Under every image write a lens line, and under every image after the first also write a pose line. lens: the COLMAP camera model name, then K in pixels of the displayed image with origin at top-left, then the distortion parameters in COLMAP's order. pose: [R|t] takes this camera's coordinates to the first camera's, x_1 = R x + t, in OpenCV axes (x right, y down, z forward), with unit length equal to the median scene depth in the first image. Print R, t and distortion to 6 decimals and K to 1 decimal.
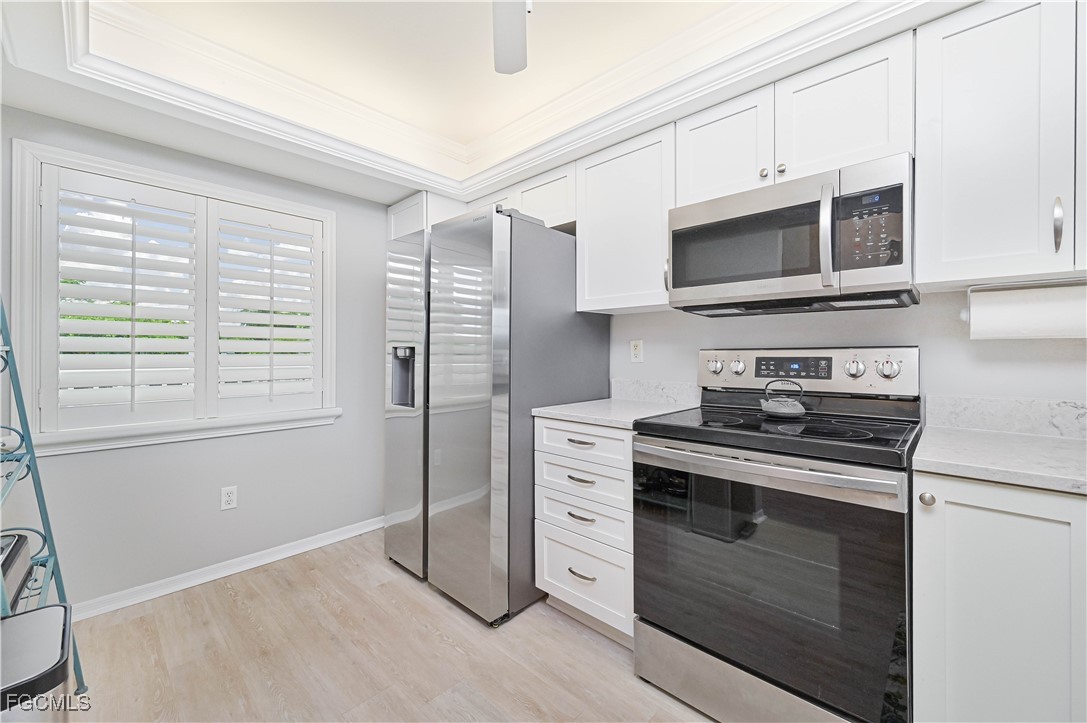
lens RADIAL K [[429.5, 0, 546.0], [0, 429.5, 353.7], [0, 0, 1]] dist [0.002779, 0.000424]
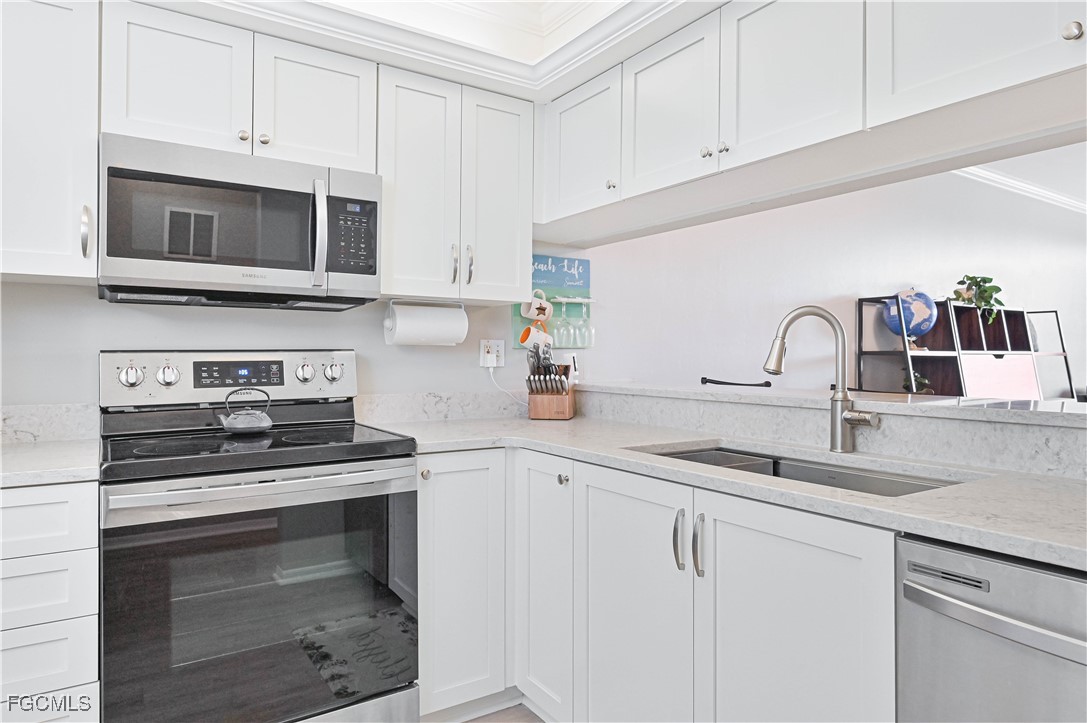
lens RADIAL K [[671.4, 0, 546.2], [0, 671.4, 358.7], [0, 0, 1]] dist [0.002934, -0.001011]
pose [[0.230893, -0.001272, 0.972978, -0.575555], [0.002671, 0.999996, 0.000673, 0.004172], [-0.972975, 0.002444, 0.230896, 0.140941]]
